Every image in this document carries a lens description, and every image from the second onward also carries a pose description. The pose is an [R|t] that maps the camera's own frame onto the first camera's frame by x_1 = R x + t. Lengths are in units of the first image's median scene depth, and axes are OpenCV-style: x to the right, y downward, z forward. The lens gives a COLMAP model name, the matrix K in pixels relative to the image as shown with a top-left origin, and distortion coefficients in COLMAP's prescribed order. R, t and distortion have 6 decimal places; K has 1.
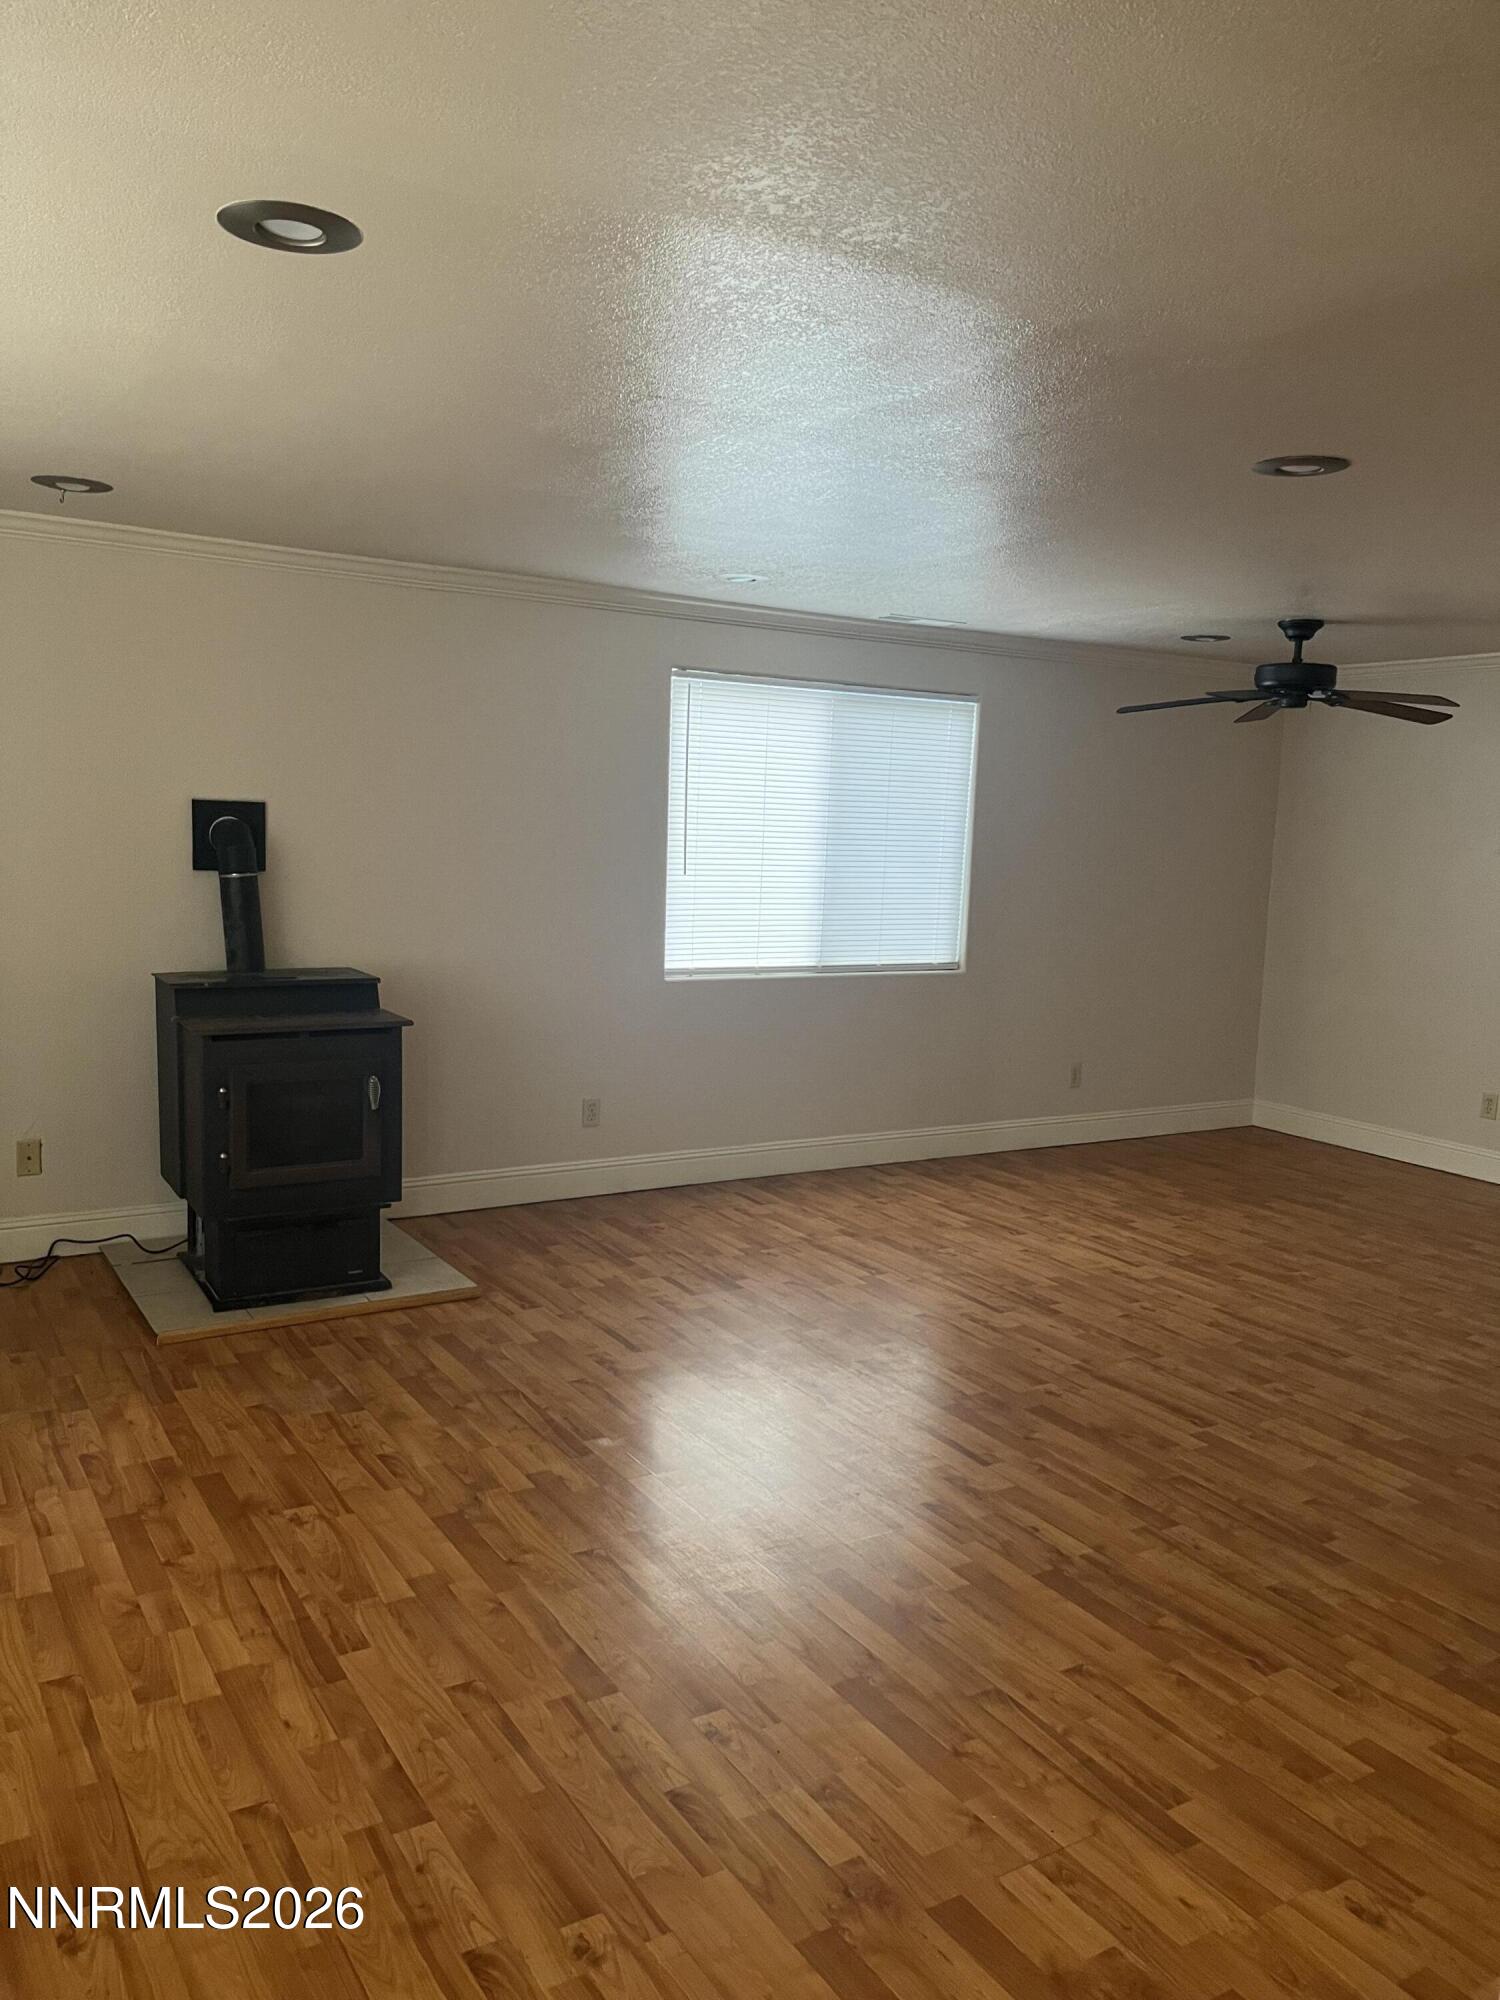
lens RADIAL K [[1526.0, 0, 752.7], [0, 1526.0, 1006.9], [0, 0, 1]] dist [0.034452, -0.031856]
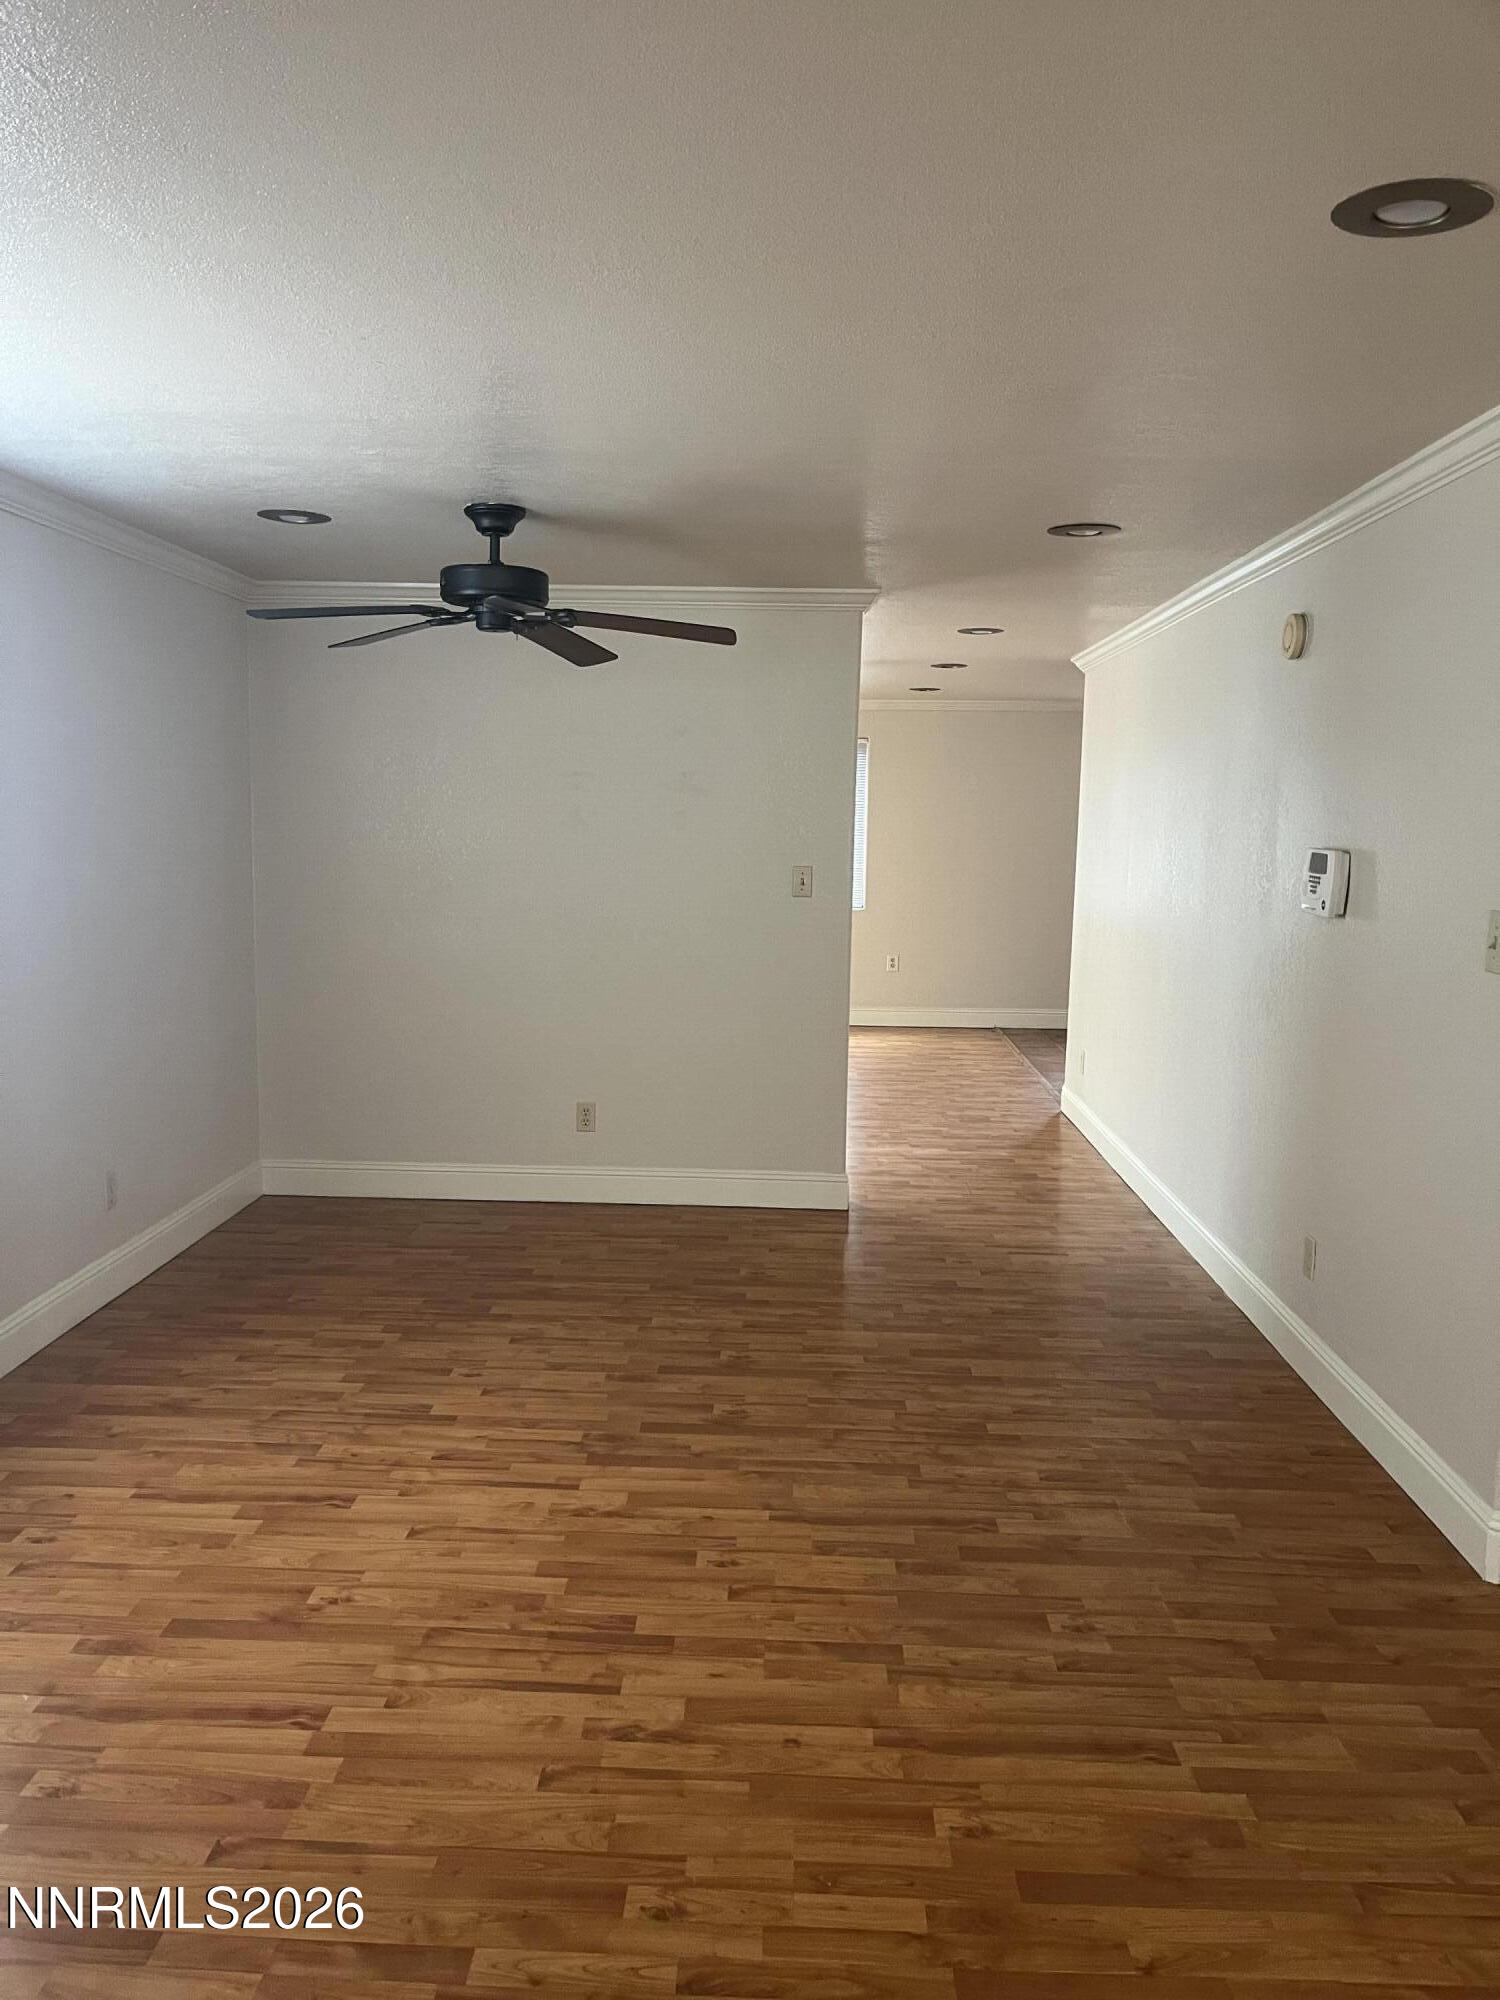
lens RADIAL K [[1526.0, 0, 747.4], [0, 1526.0, 985.8], [0, 0, 1]] dist [0.034452, -0.031856]
pose [[0.565302, -0.119772, 0.816142, -0.196322], [0.108424, 0.991607, 0.070422, -0.072569], [-0.817727, 0.048679, 0.573544, 0.537293]]
